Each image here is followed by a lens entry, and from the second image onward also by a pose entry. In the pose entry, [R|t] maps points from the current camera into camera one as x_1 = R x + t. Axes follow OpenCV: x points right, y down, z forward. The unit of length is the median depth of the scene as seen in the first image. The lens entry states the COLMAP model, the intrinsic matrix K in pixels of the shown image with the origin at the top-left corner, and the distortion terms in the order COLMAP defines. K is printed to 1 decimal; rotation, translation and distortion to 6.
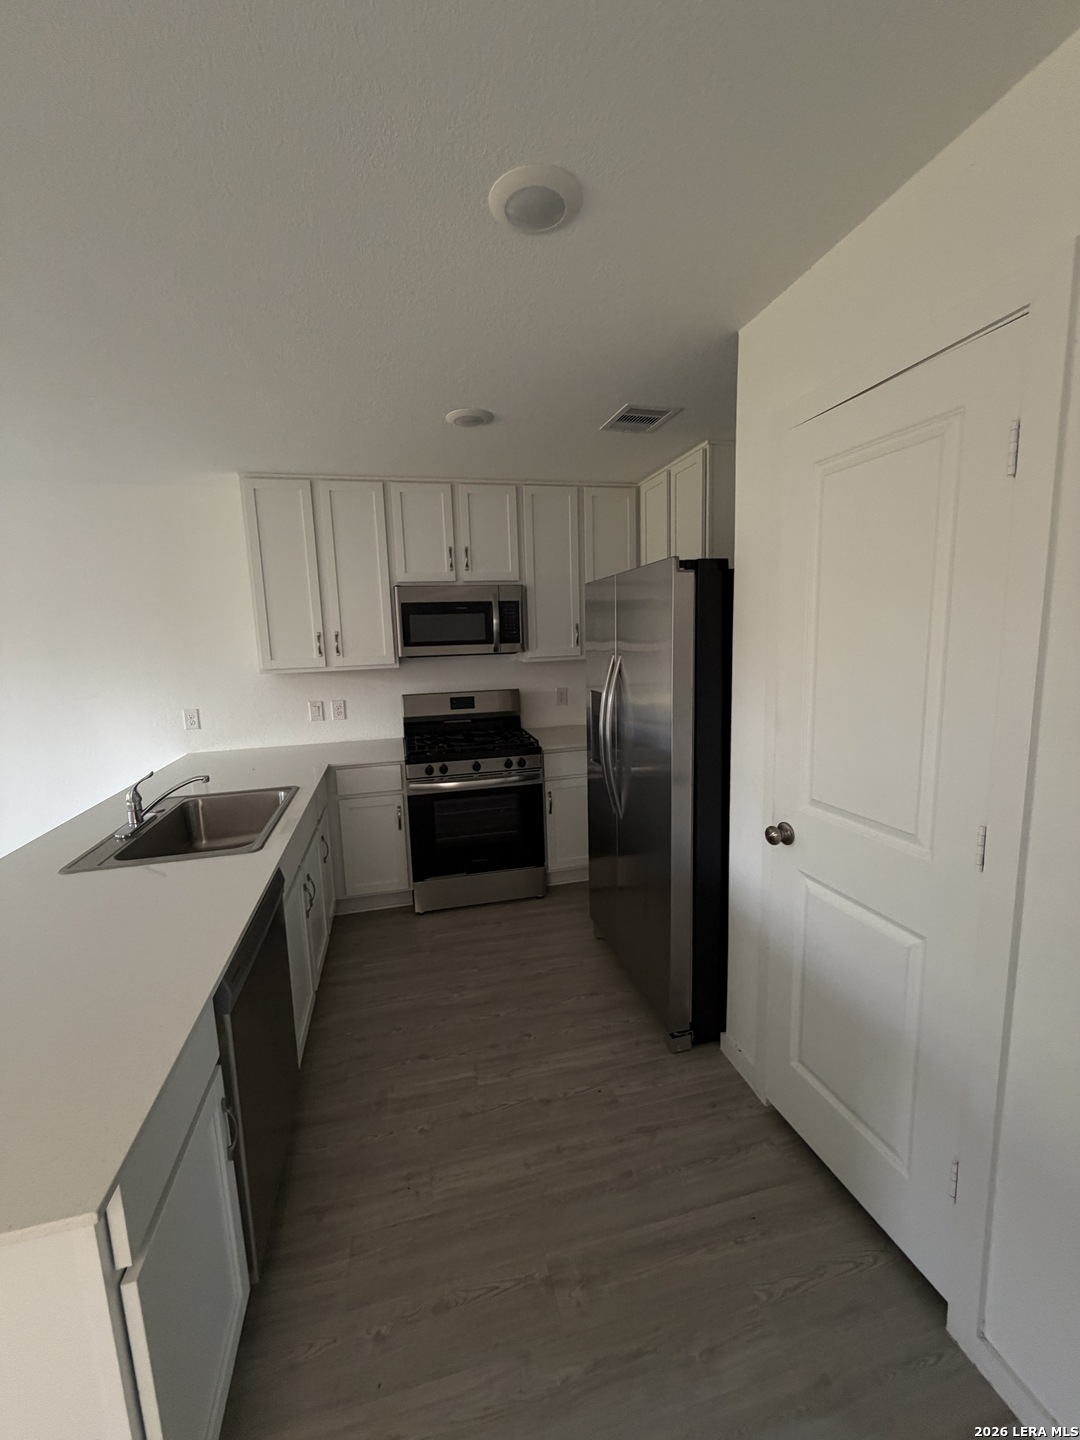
lens RADIAL K [[577.7, 0, 540.0], [0, 577.7, 720.0], [0, 0, 1]] dist [0.017119, -0.000063]
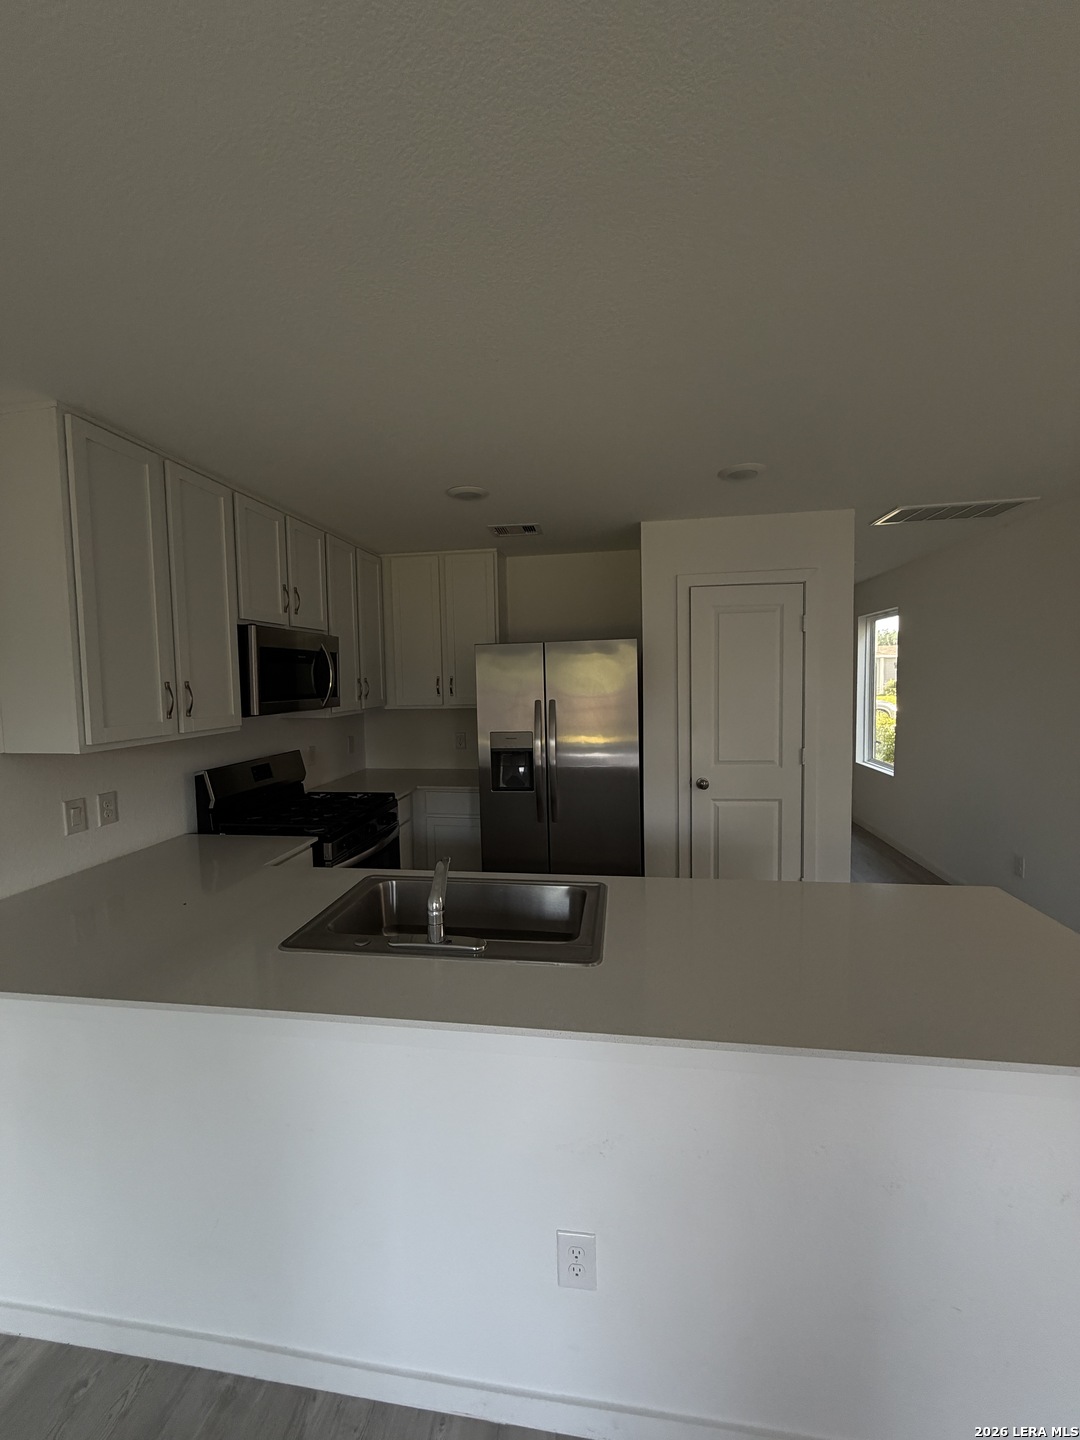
lens RADIAL K [[572.2, 0, 540.0], [0, 572.2, 720.0], [0, 0, 1]] dist [-0.001924, -0.000381]
pose [[0.377228, -0.042197, 0.925159, -0.769617], [0.145634, 0.989236, -0.014262, -0.035894], [-0.914598, 0.140115, 0.379312, 0.356324]]
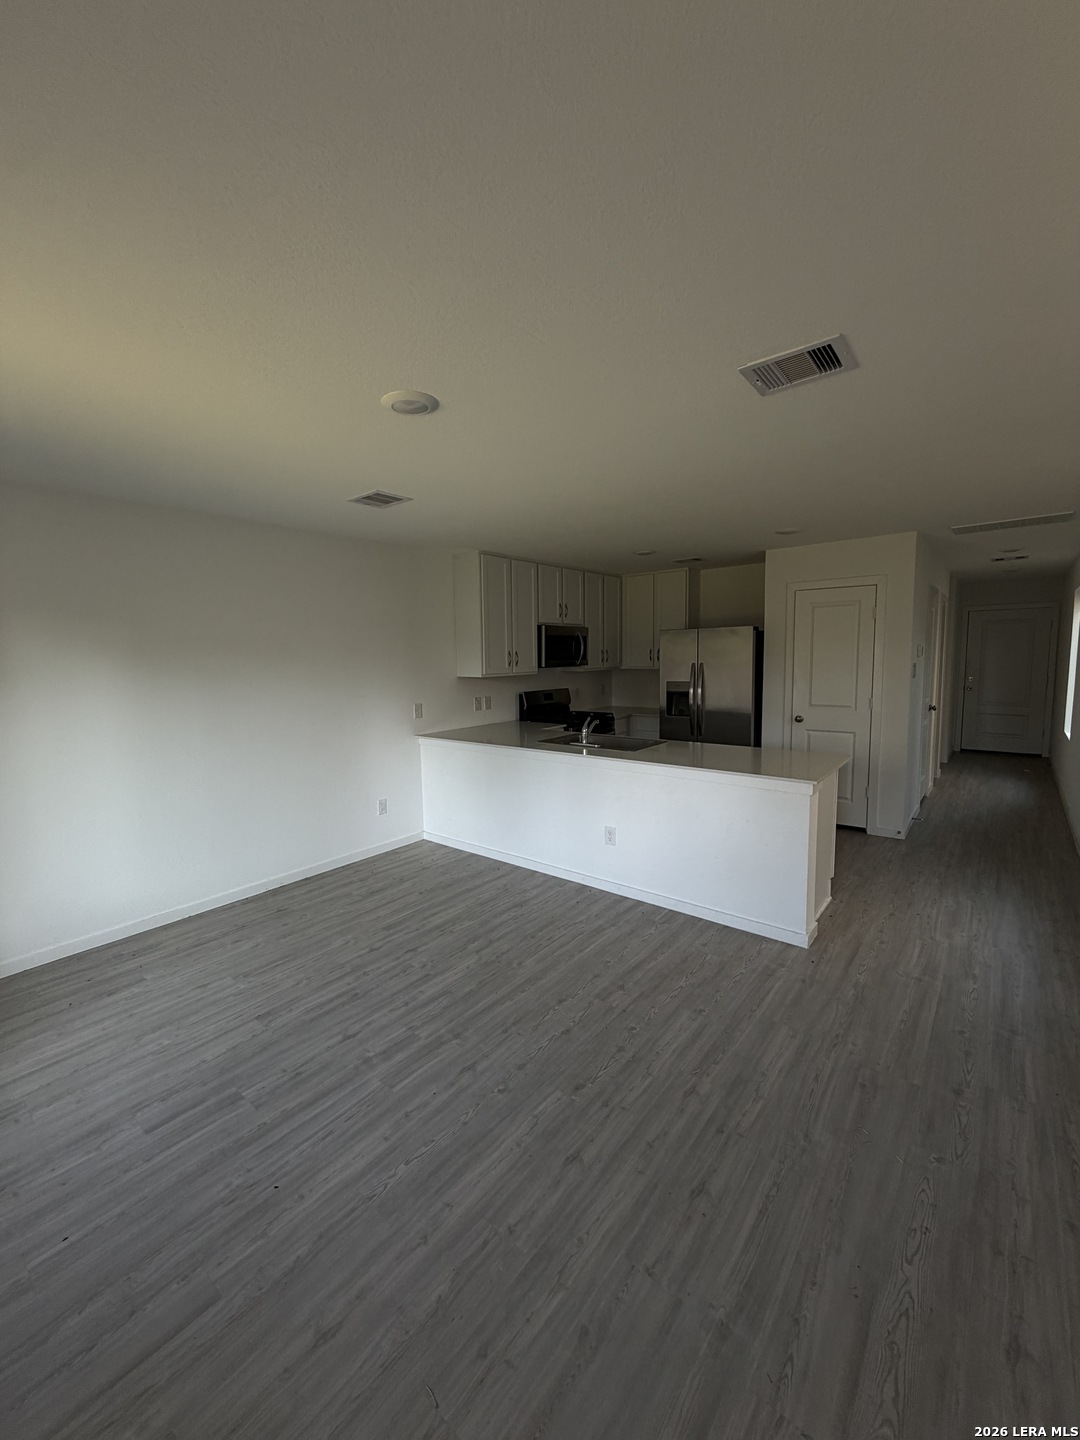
lens RADIAL K [[572.2, 0, 540.0], [0, 572.2, 720.0], [0, 0, 1]] dist [-0.001924, -0.000381]
pose [[0.797195, -0.048003, 0.601810, -1.197876], [0.080555, 0.996378, -0.027234, 0.082762], [-0.598323, 0.070190, 0.798175, -0.282531]]
